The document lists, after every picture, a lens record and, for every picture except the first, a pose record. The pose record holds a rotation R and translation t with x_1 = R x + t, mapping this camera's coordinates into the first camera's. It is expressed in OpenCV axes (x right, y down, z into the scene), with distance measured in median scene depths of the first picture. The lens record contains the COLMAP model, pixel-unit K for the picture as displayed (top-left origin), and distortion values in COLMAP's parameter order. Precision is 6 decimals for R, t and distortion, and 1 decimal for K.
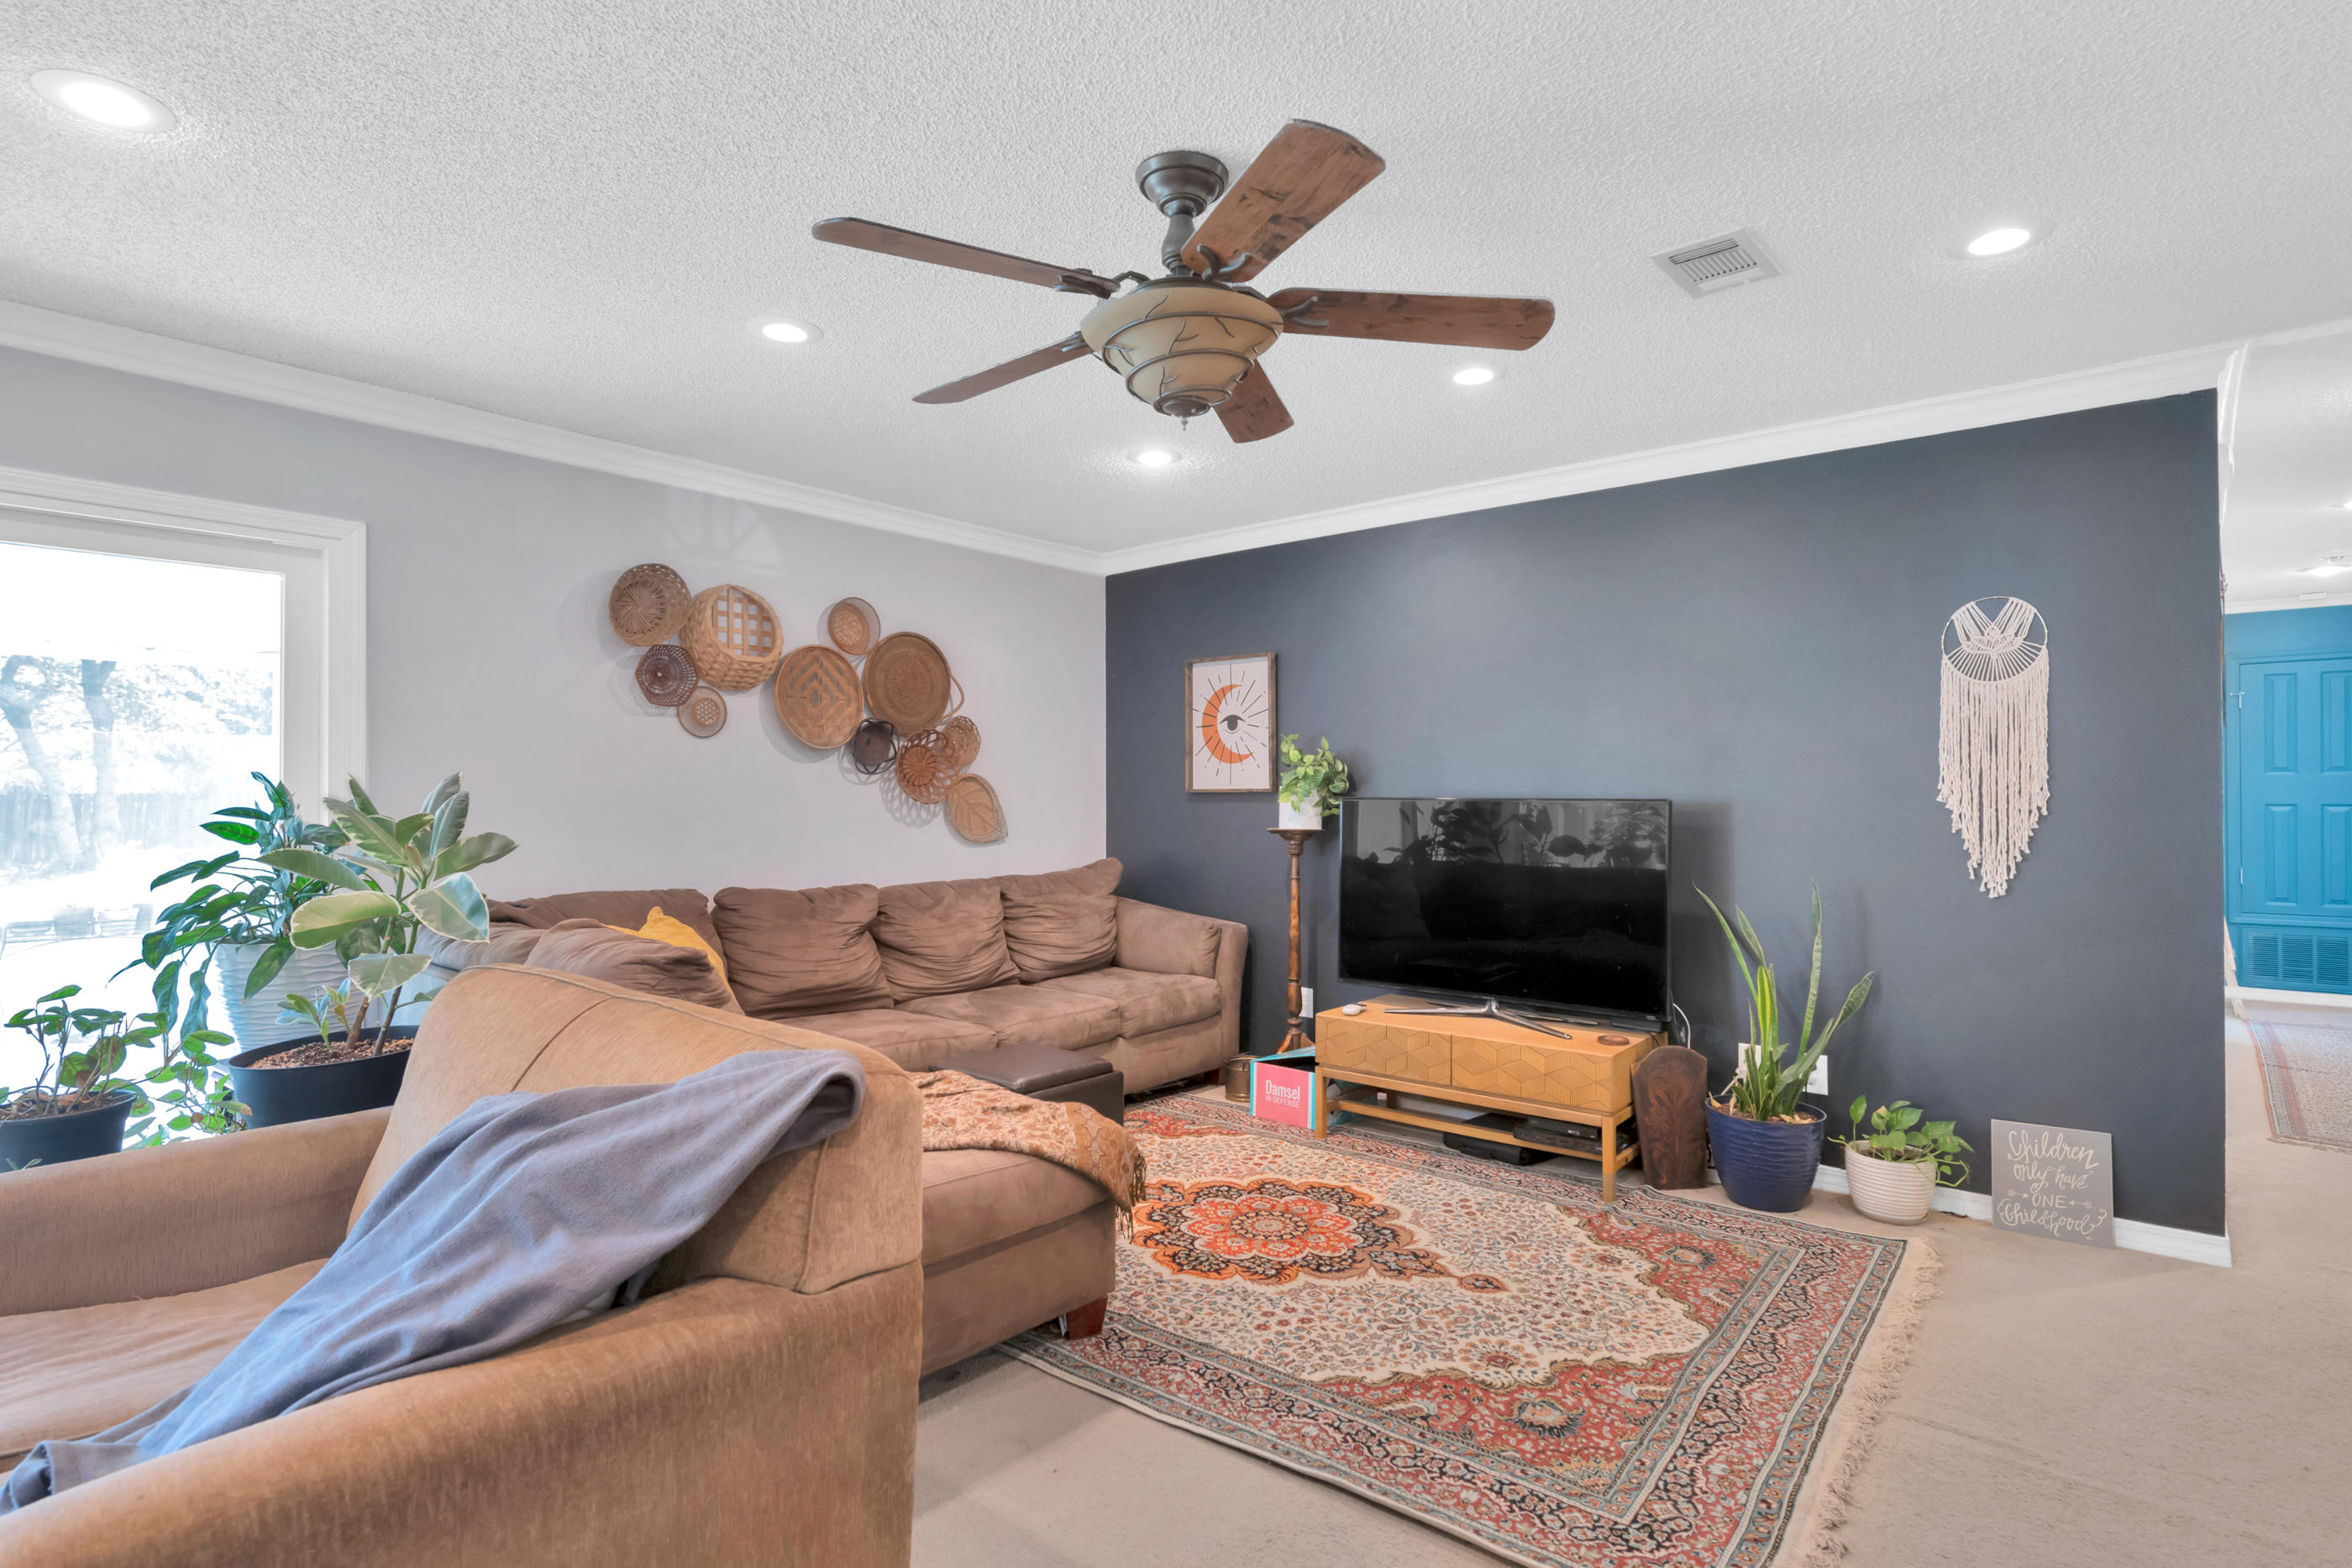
lens RADIAL K [[1169.8, 0, 1167.9], [0, 1169.8, 787.3], [0, 0, 1]] dist [0.012154, -0.001478]
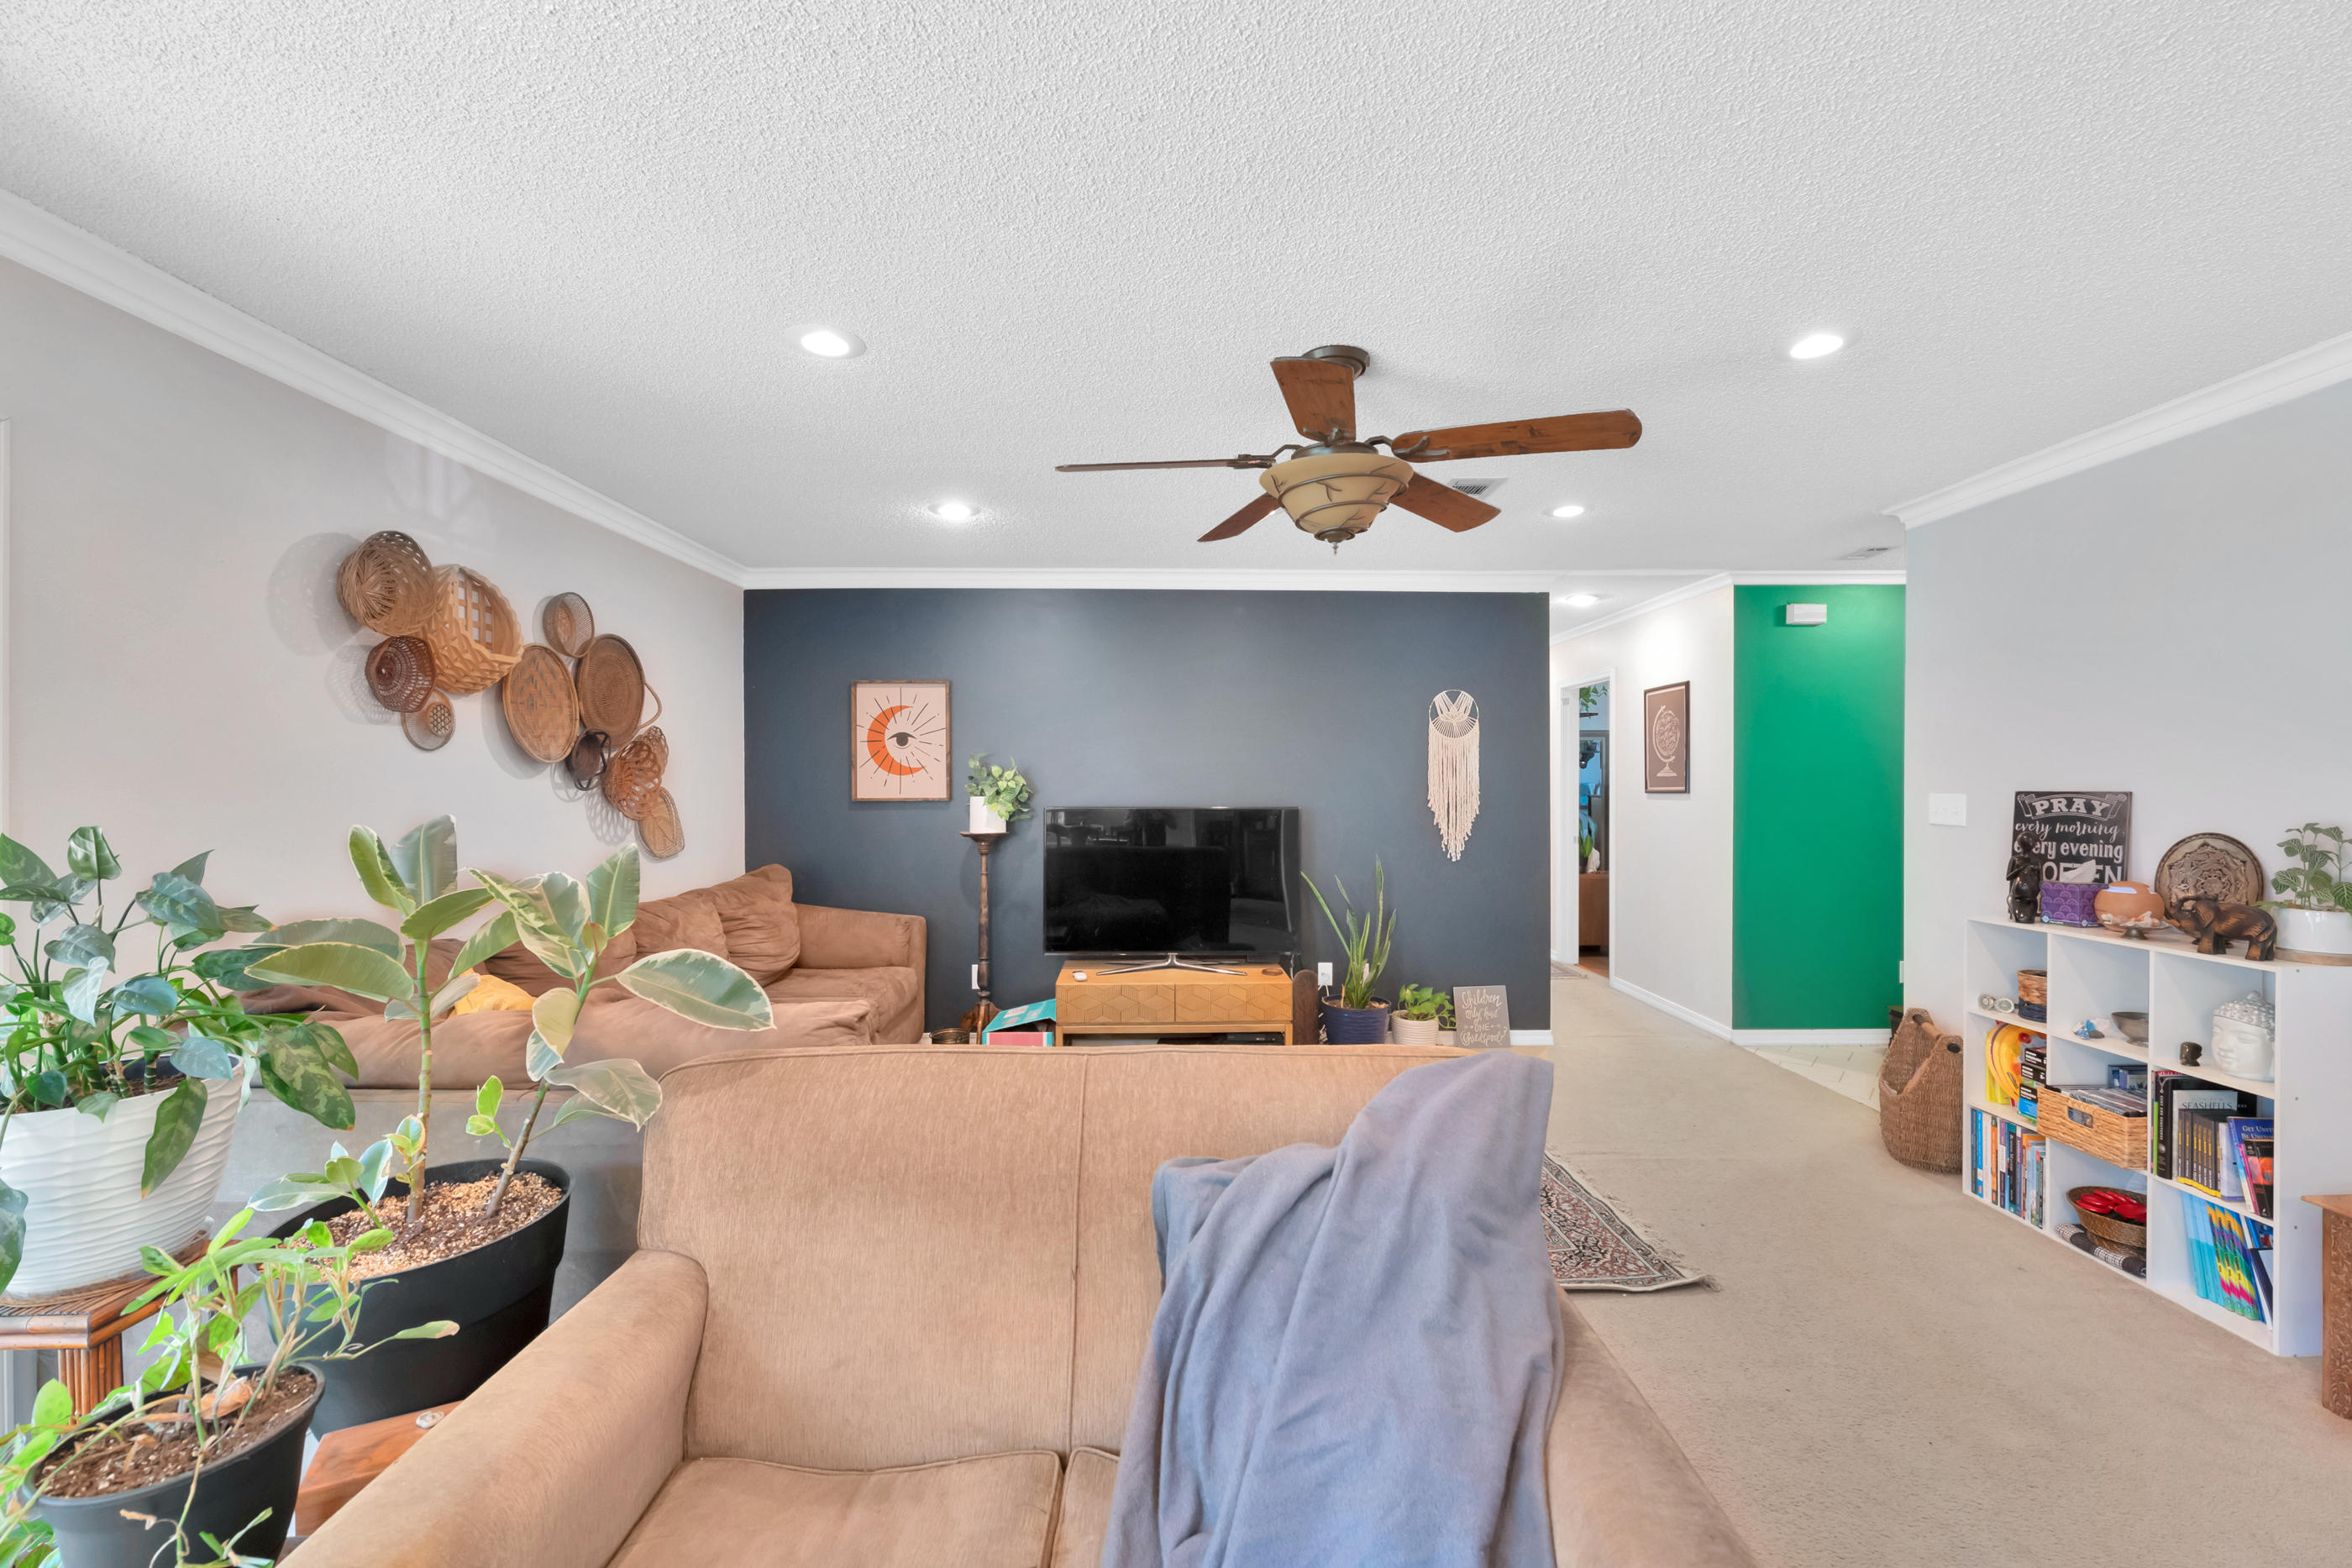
lens RADIAL K [[963.5, 0, 1165.5], [0, 963.5, 781.3], [0, 0, 1]] dist [0.000620, -0.002967]
pose [[0.752954, -0.002141, 0.658070, -0.462357], [-0.003605, 0.999966, 0.007378, -0.028210], [-0.658064, -0.007928, 0.752921, 0.164921]]
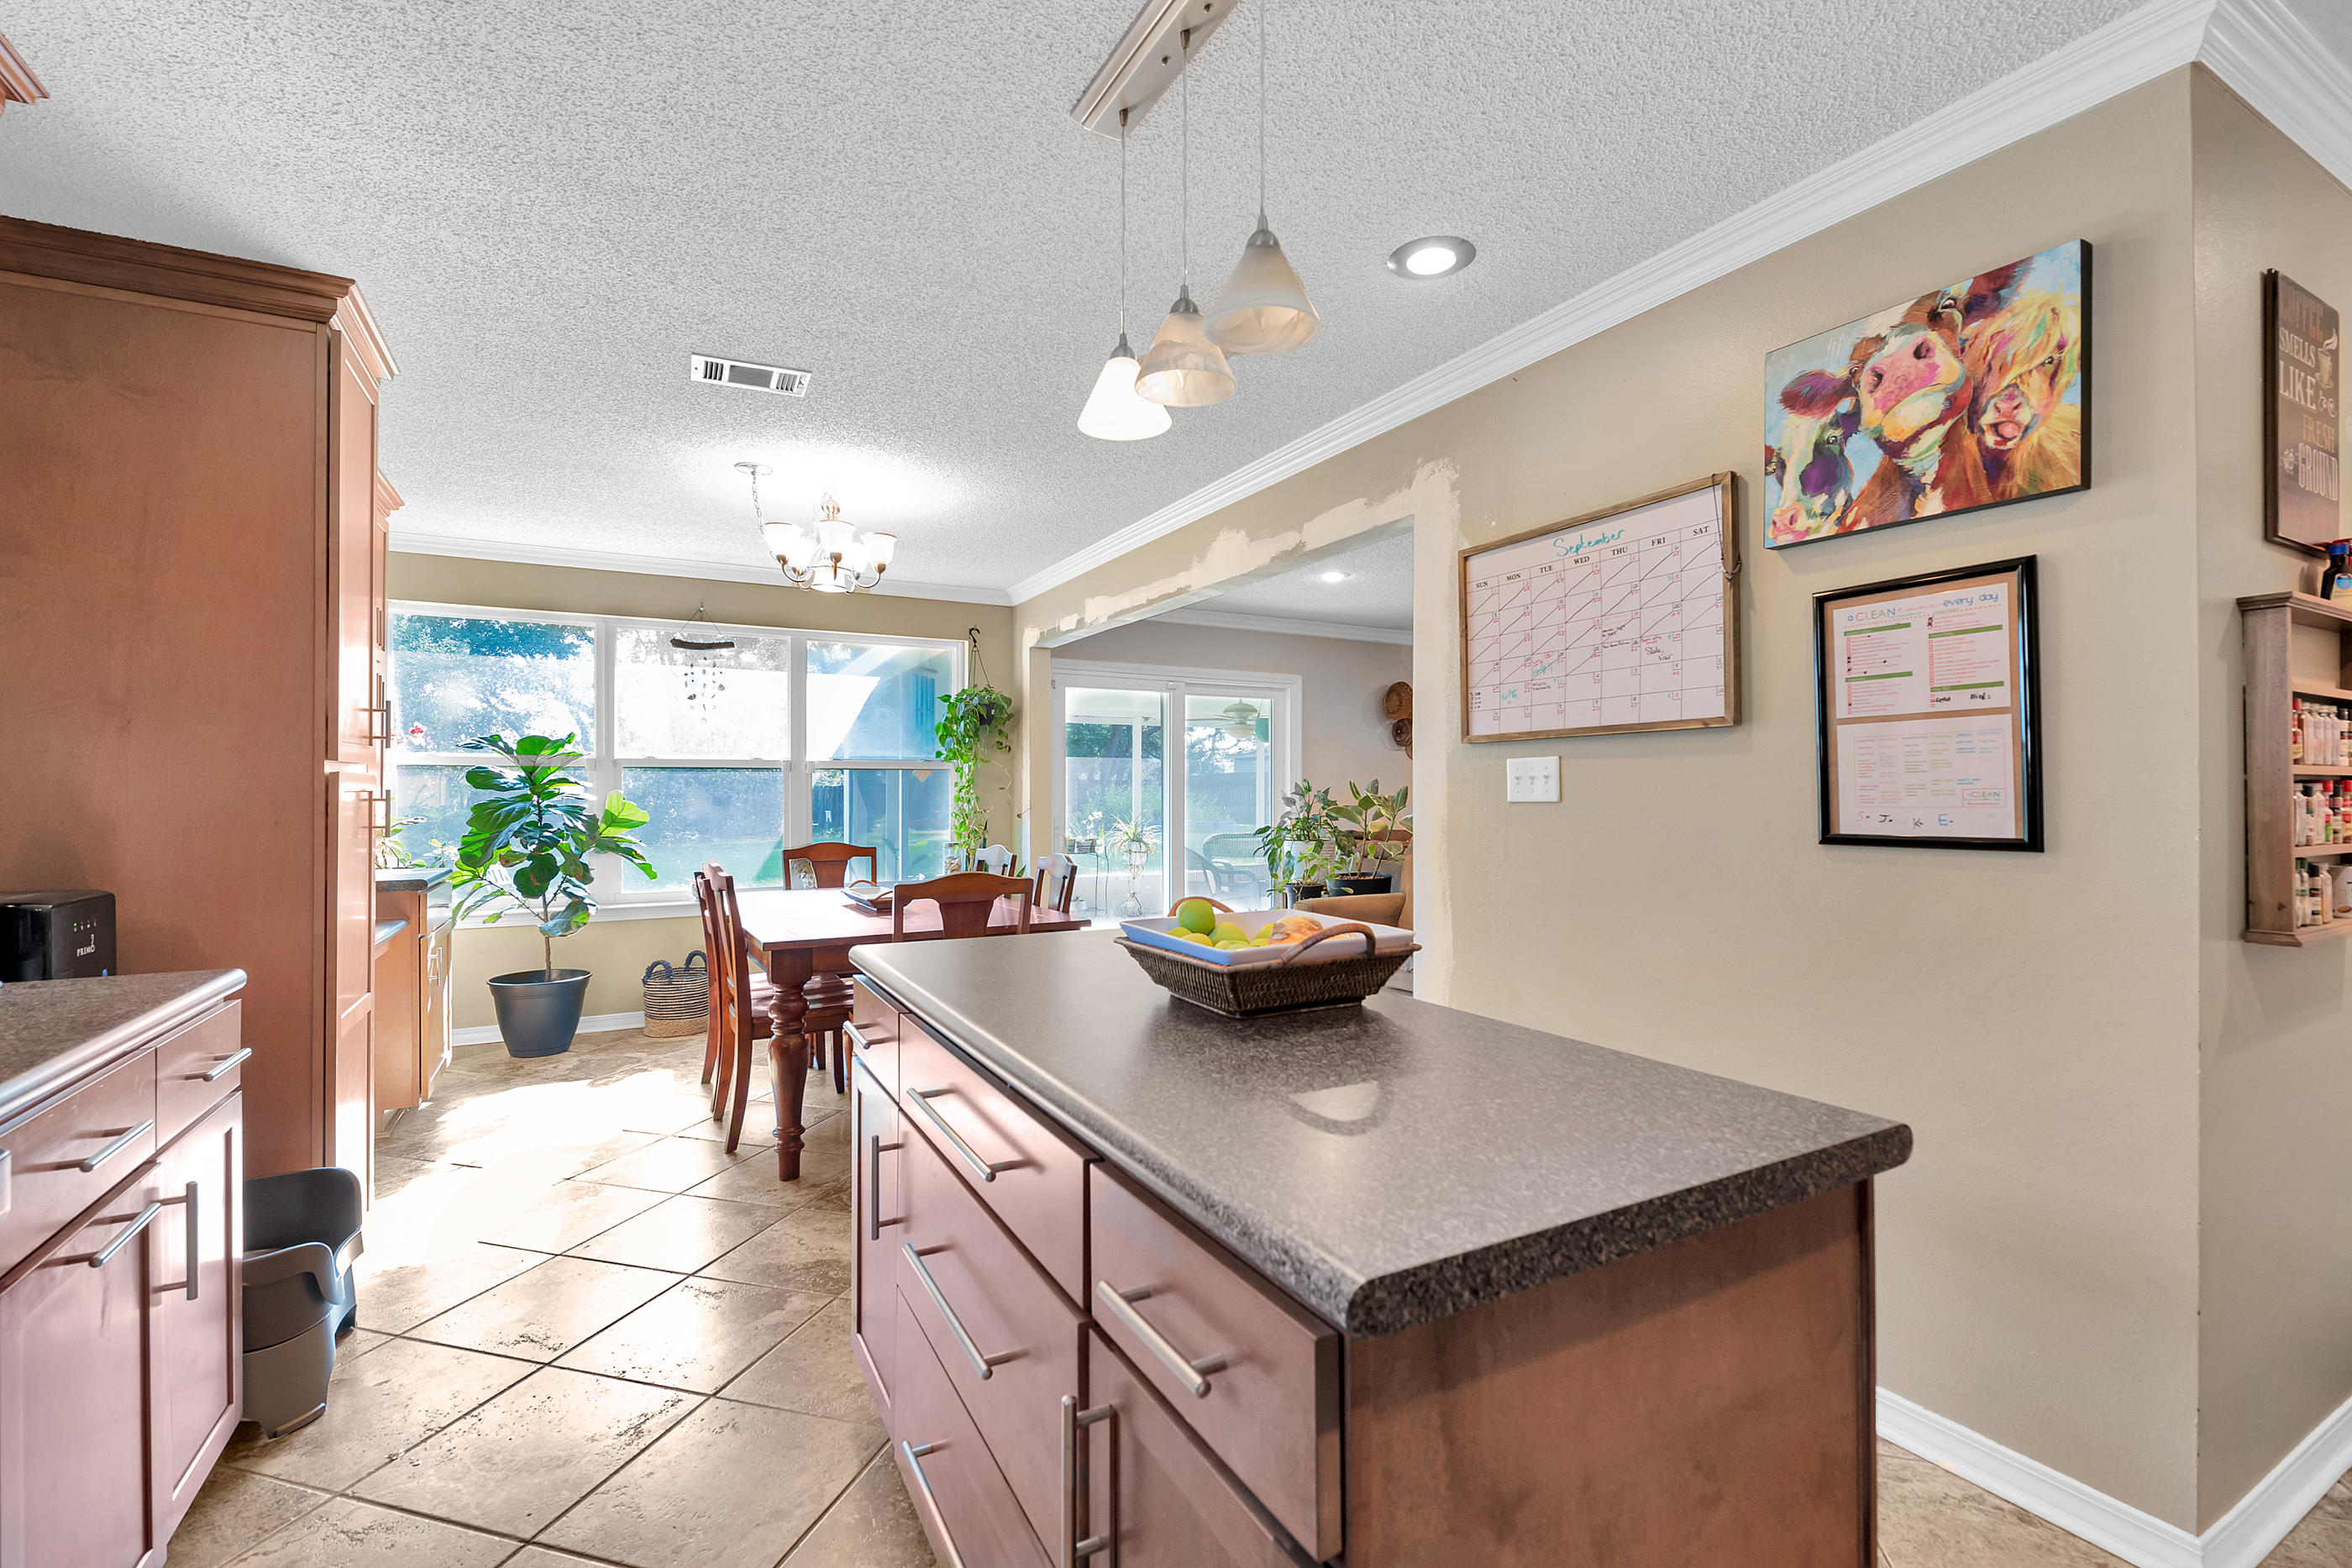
lens RADIAL K [[1007.1, 0, 1166.0], [0, 1007.1, 783.1], [0, 0, 1]] dist [-0.002154, -0.000034]
pose [[0.931778, -0.001874, -0.363025, -0.161921], [0.002530, 0.999996, 0.001332, -0.005498], [0.363021, -0.002160, 0.931779, -0.867218]]
